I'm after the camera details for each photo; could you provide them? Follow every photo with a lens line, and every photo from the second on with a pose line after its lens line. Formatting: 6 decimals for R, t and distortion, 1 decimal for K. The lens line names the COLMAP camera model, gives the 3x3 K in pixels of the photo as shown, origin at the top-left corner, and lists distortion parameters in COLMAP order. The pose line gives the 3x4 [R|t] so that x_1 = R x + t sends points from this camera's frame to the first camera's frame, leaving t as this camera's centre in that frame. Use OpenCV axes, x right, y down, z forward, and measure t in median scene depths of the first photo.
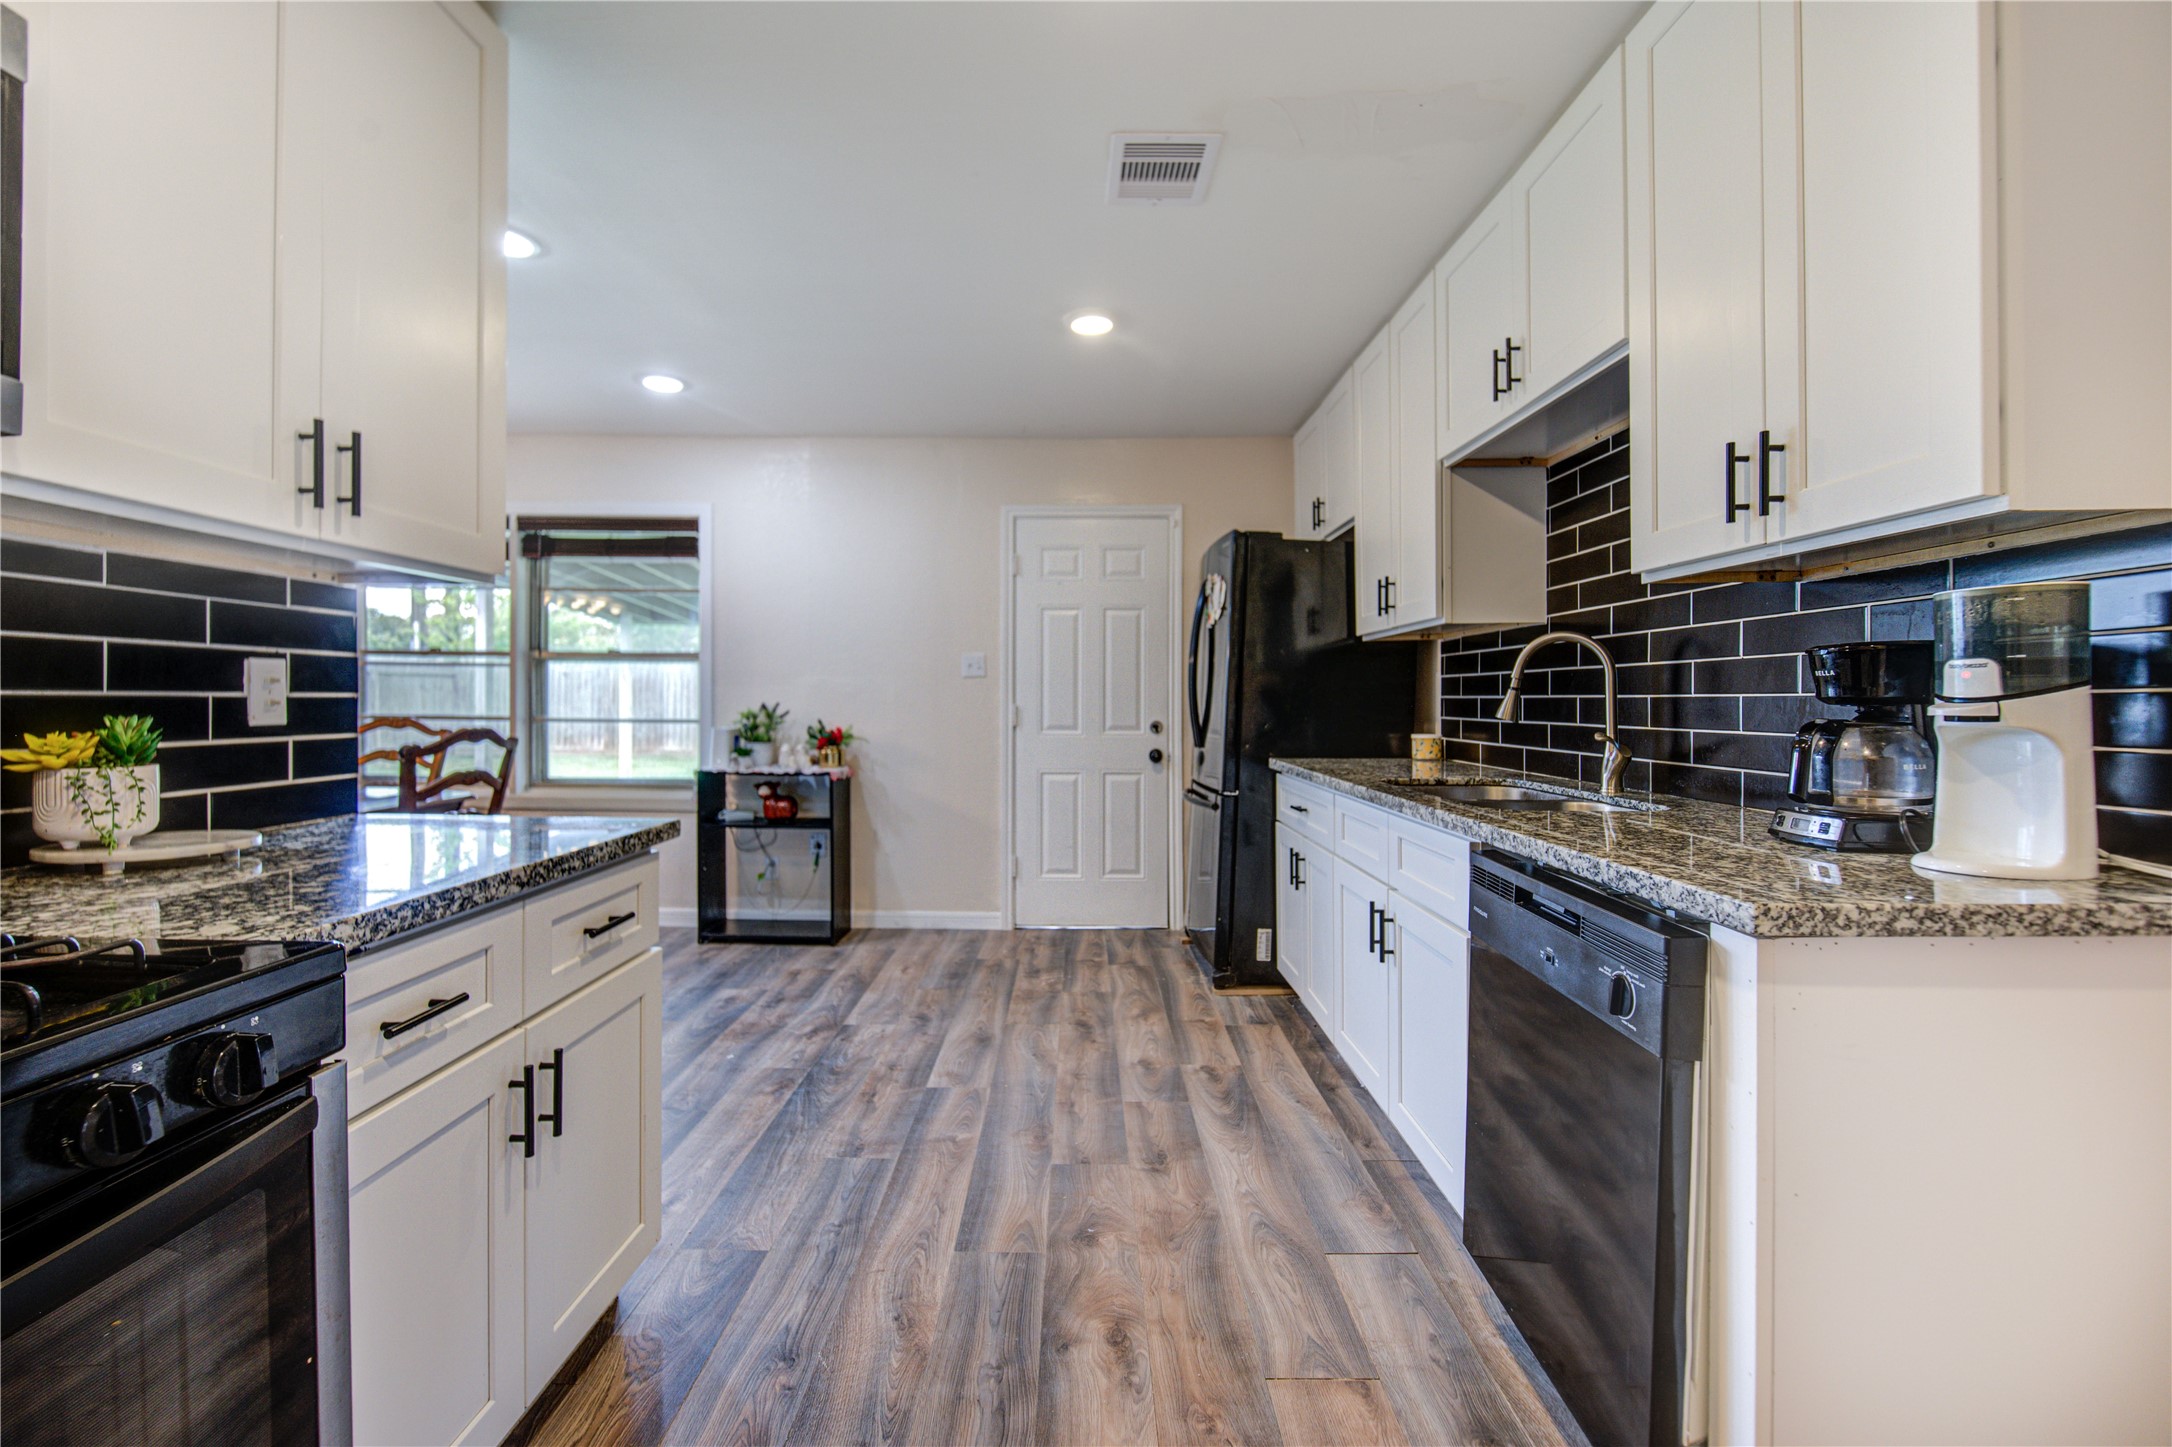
lens RADIAL K [[901.4, 0, 1077.1], [0, 901.4, 696.3], [0, 0, 1]] dist [-0.005494, -0.002308]
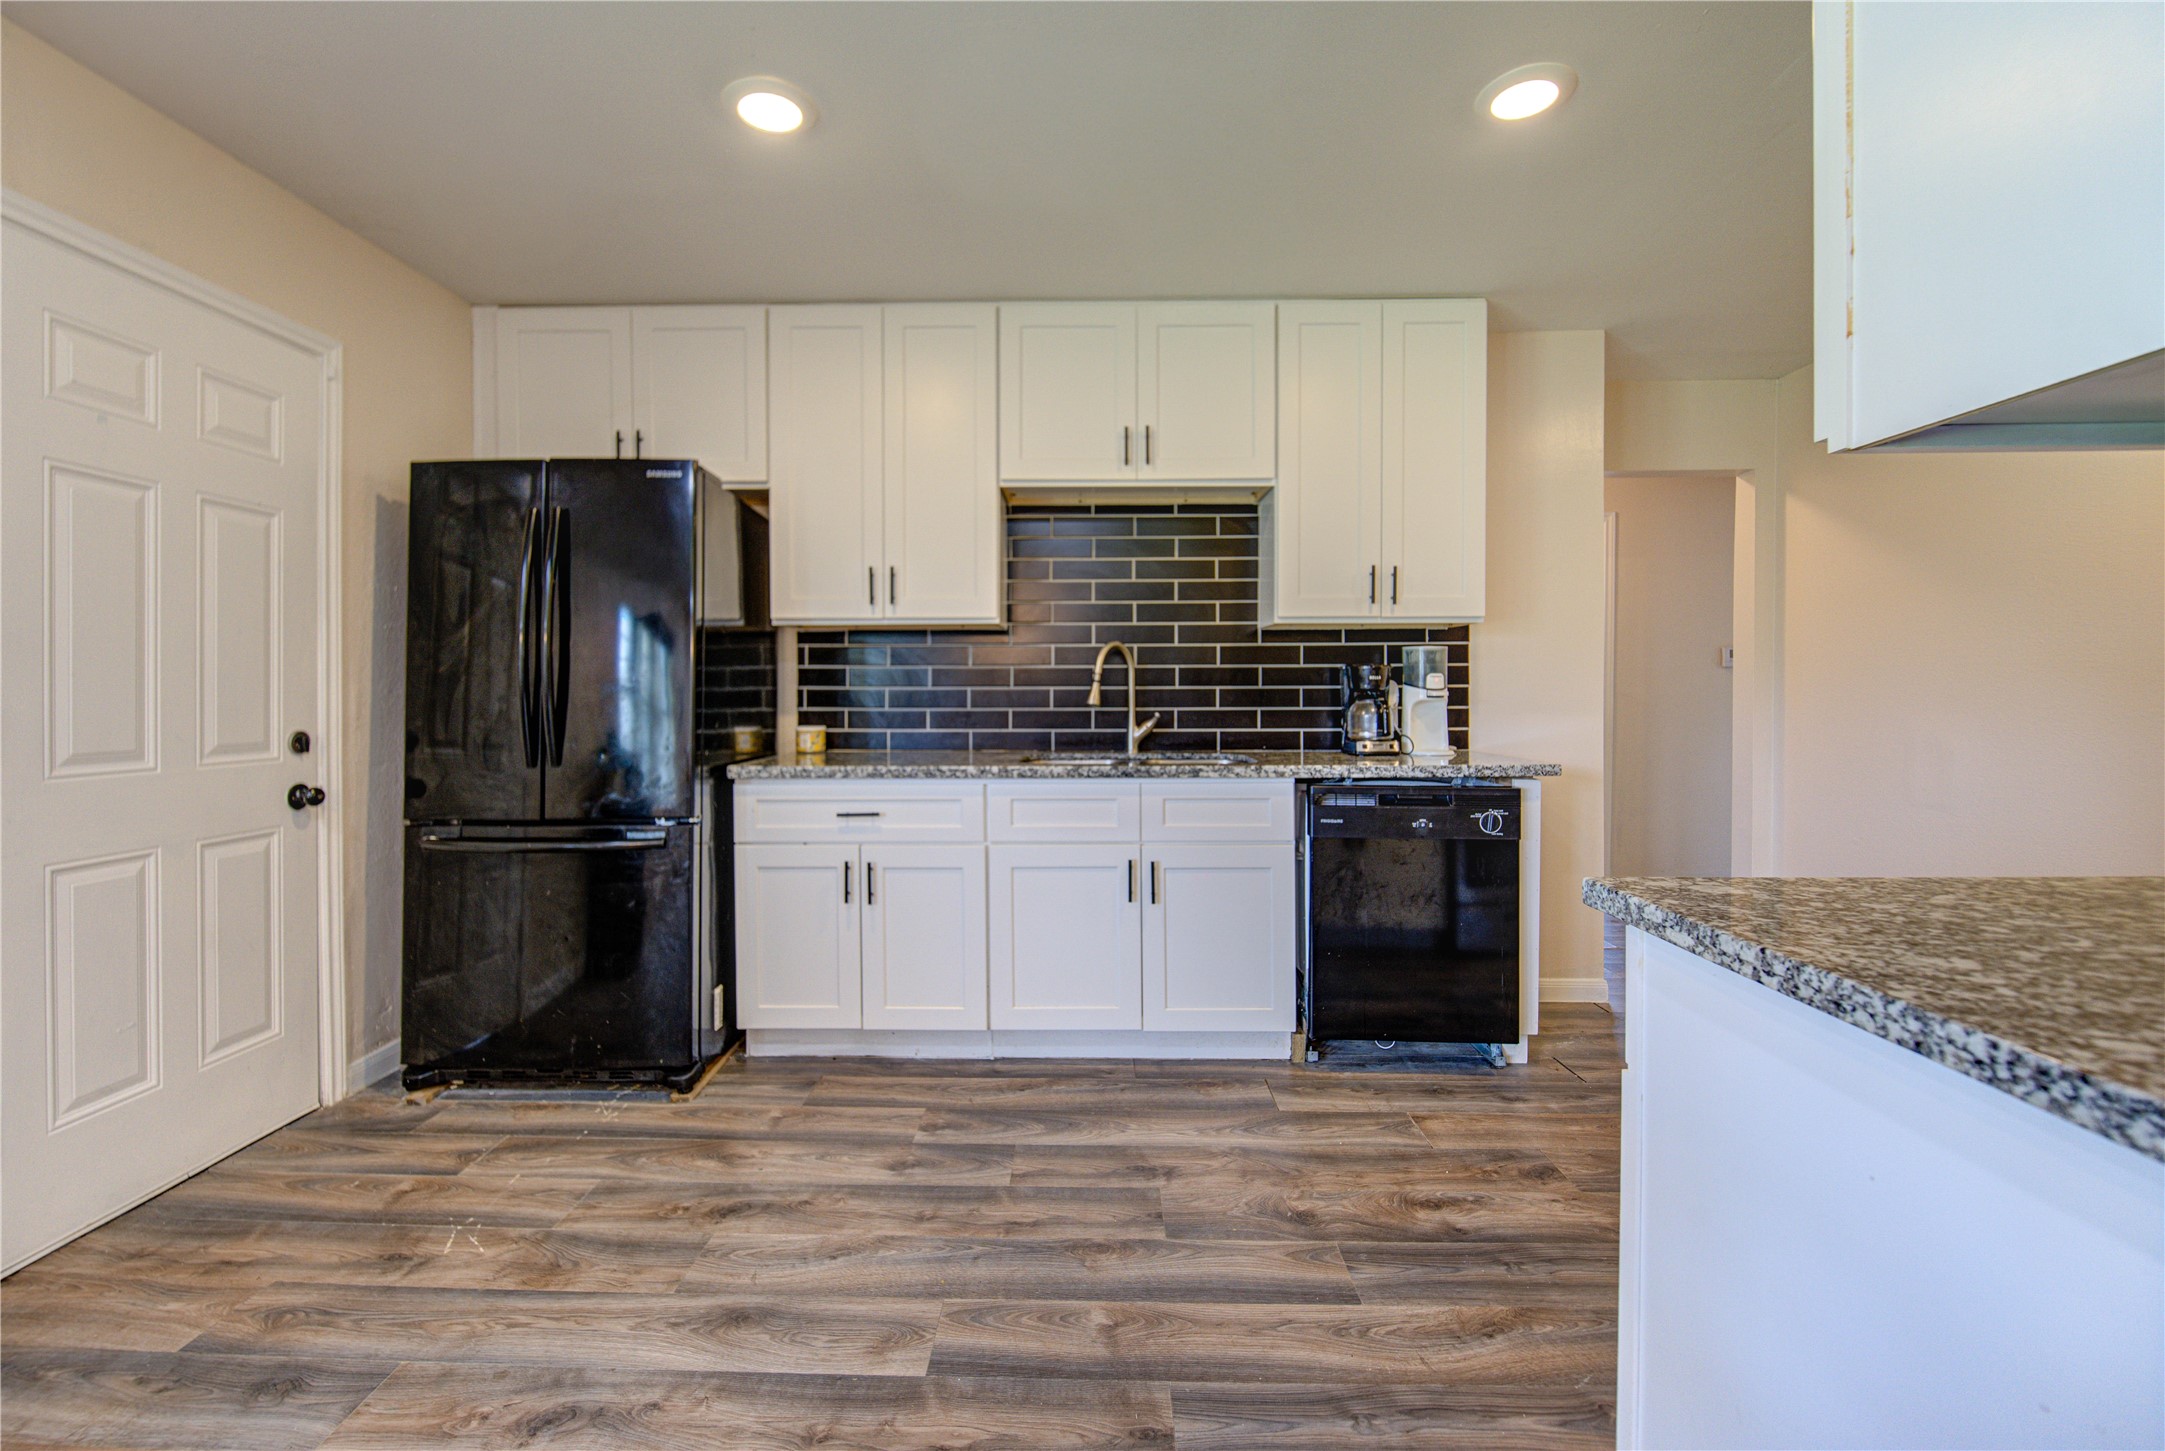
lens RADIAL K [[920.9, 0, 1036.2], [0, 920.9, 689.9], [0, 0, 1]] dist [-0.011985, -0.000232]
pose [[0.018246, -0.005681, 0.999817, -0.720992], [-0.003344, 0.999978, 0.005743, -0.002994], [-0.999828, -0.003448, 0.018227, 0.894647]]
